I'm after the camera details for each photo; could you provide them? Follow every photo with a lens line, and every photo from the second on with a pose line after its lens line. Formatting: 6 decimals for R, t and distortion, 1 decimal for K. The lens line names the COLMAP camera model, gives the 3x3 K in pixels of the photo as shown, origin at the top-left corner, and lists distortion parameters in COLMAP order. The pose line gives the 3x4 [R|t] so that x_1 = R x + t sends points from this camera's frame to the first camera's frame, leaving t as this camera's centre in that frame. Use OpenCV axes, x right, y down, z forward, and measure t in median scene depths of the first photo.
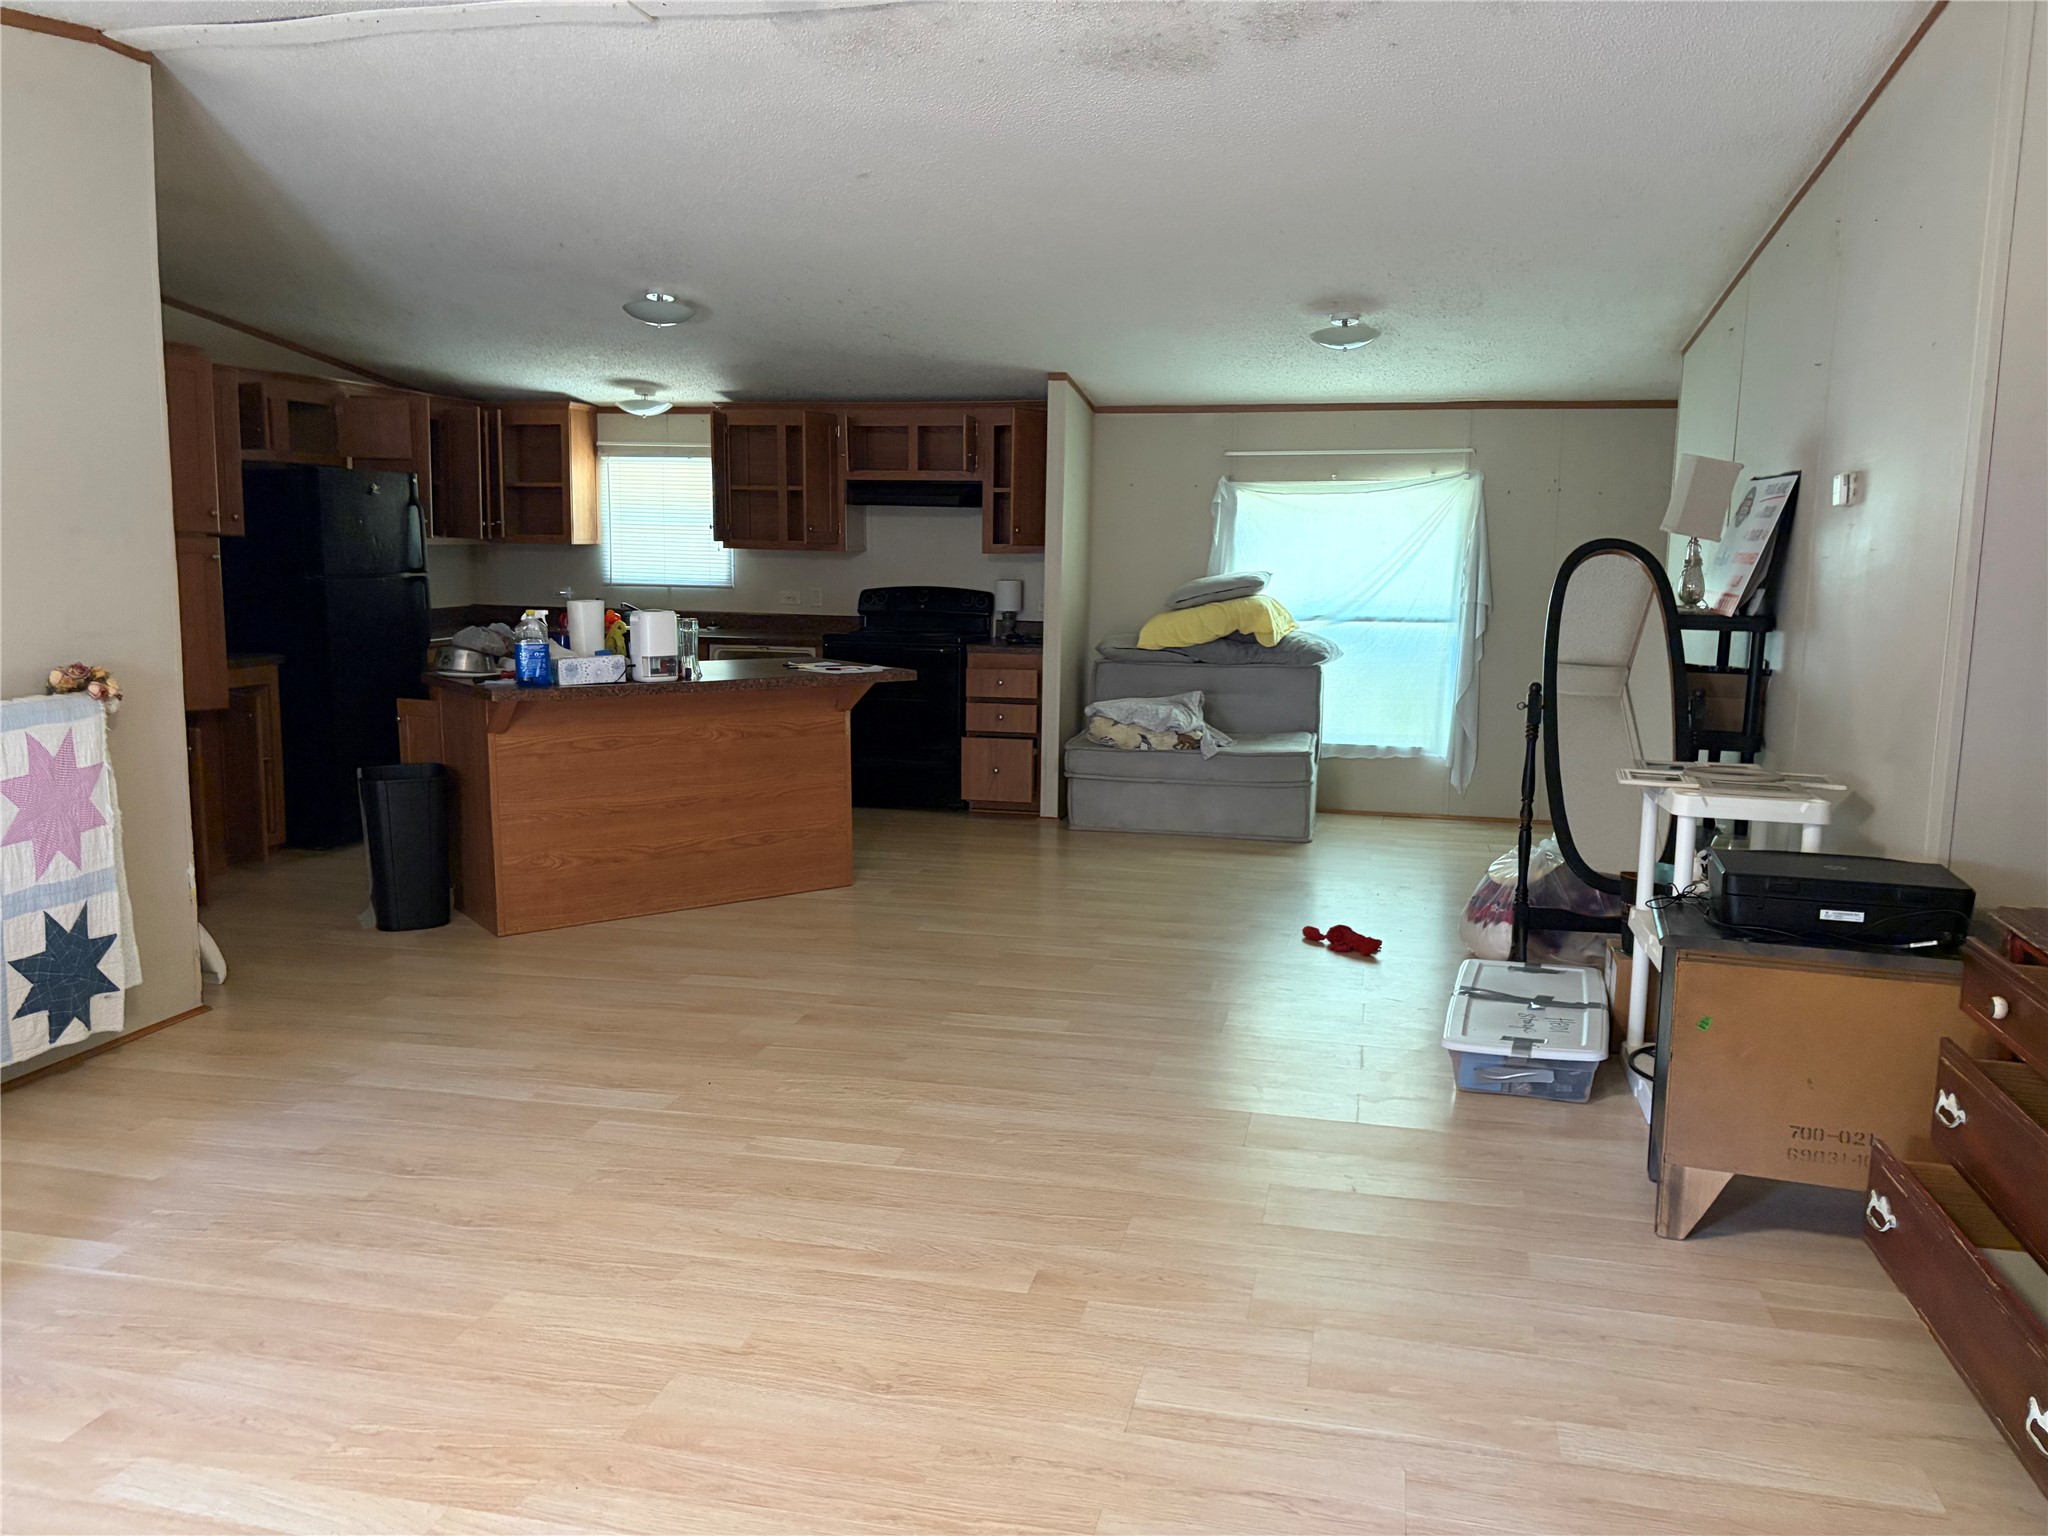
lens RADIAL K [[1538.9, 0, 1024.0], [0, 1538.9, 768.0], [0, 0, 1]] dist [0.044736, -0.070640]
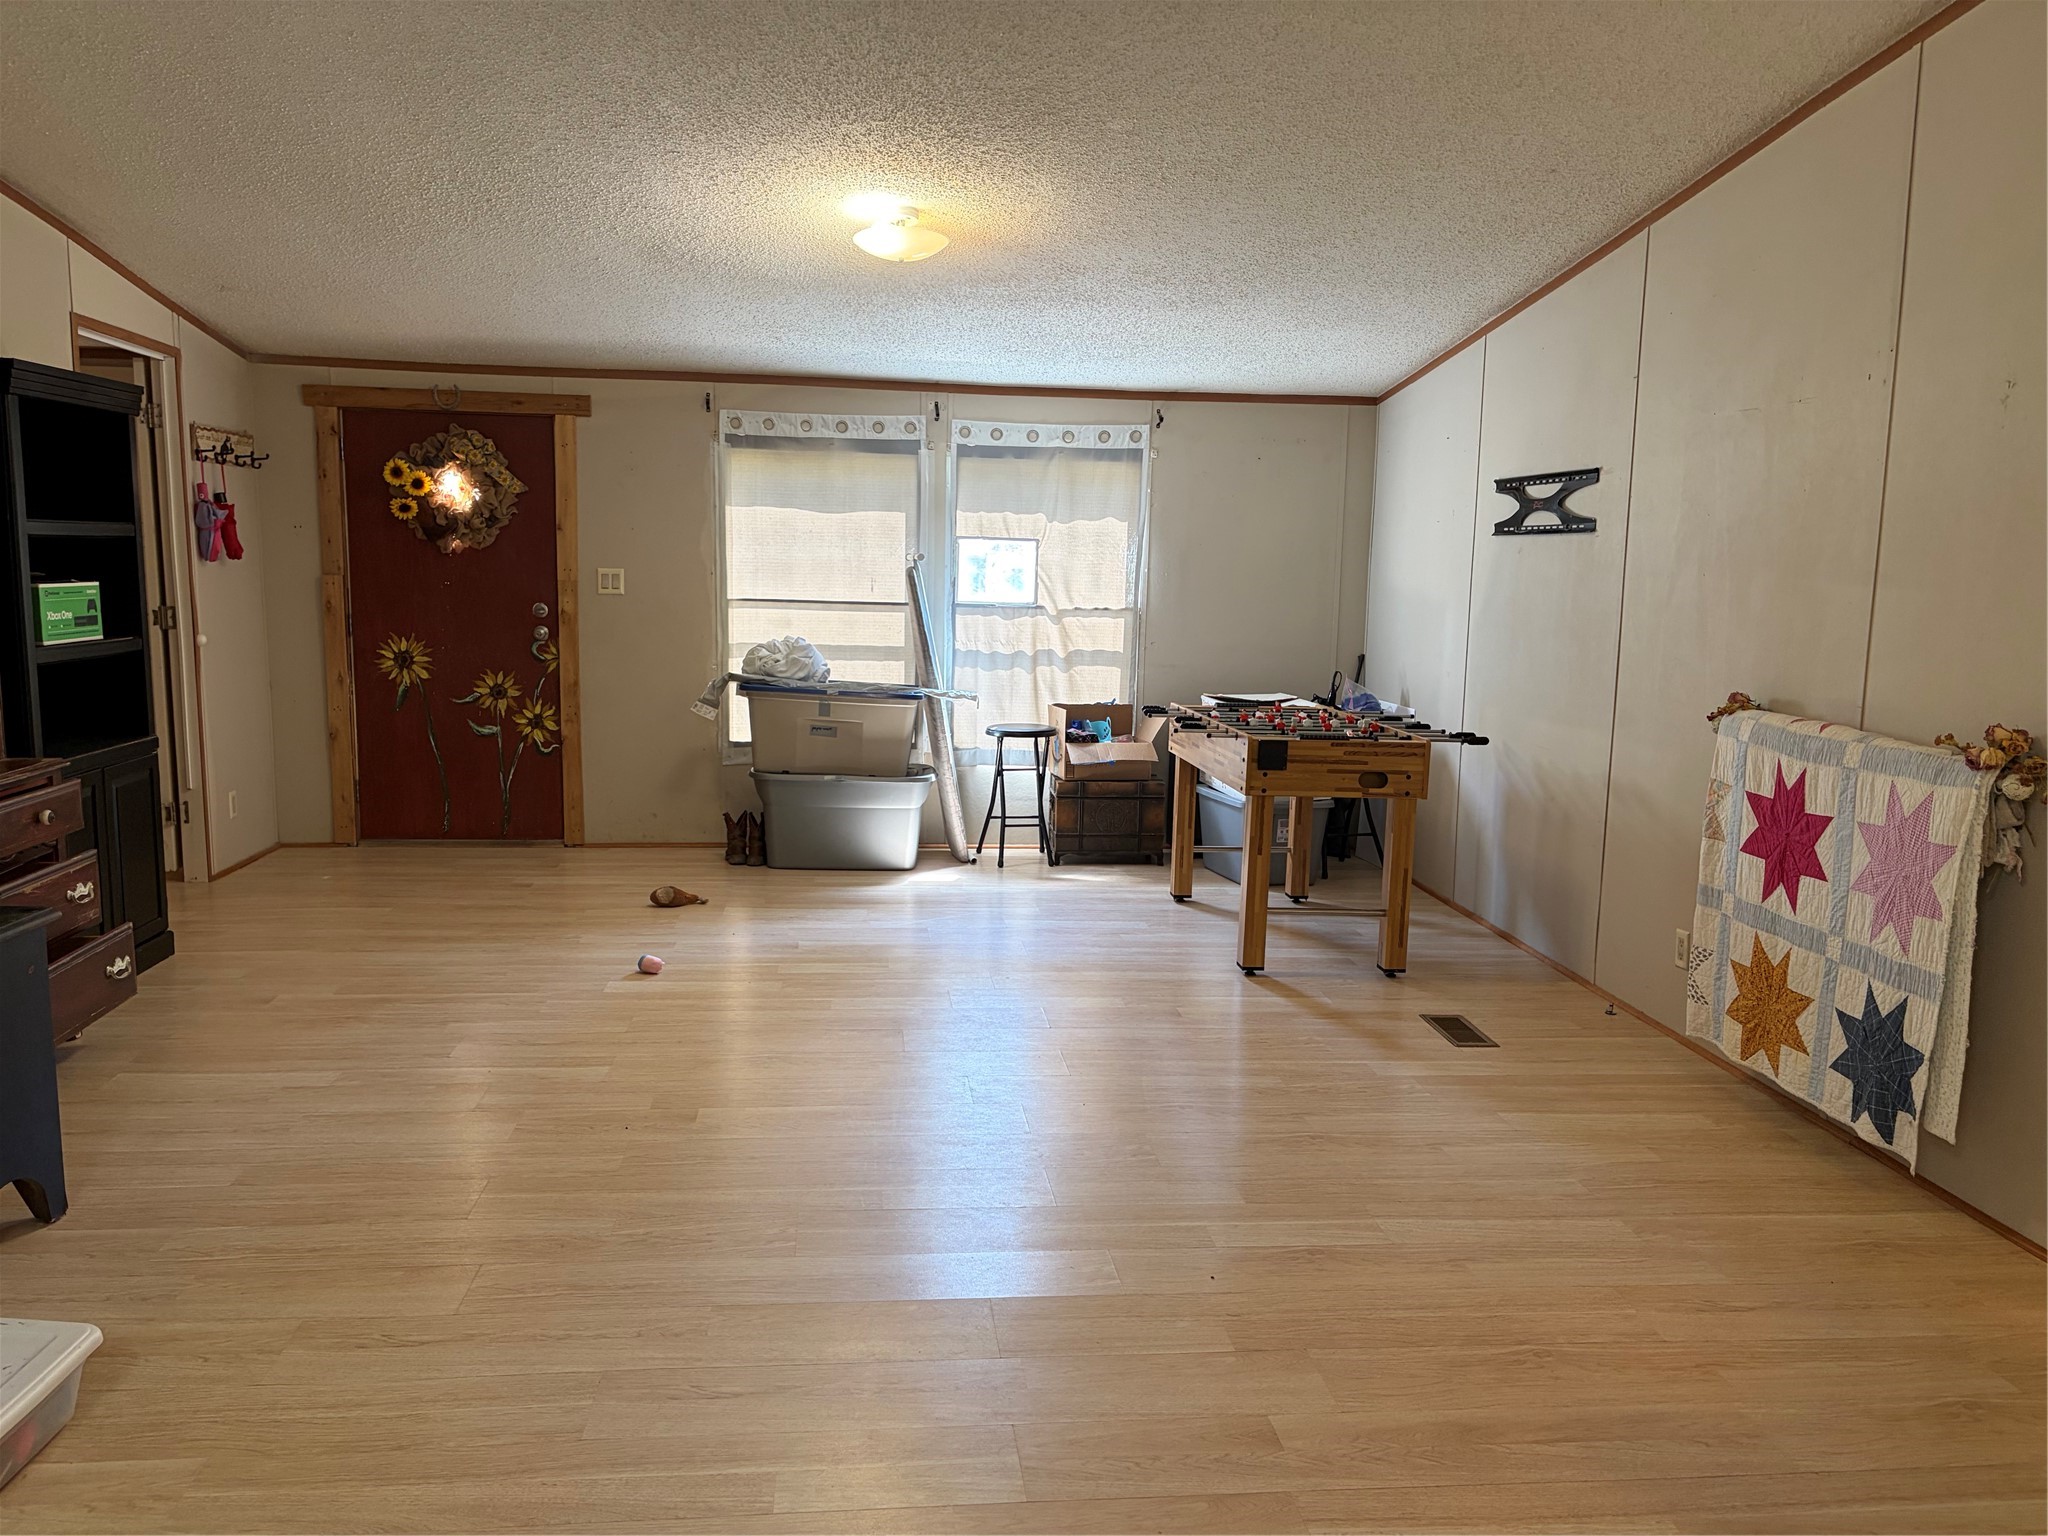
lens RADIAL K [[1538.9, 0, 1024.0], [0, 1538.9, 768.0], [0, 0, 1]] dist [0.044736, -0.070640]
pose [[-0.939804, 0.016529, -0.341313, 0.135359], [-0.082228, 0.958540, 0.272835, -0.230315], [0.331672, 0.284477, -0.899481, 1.612022]]
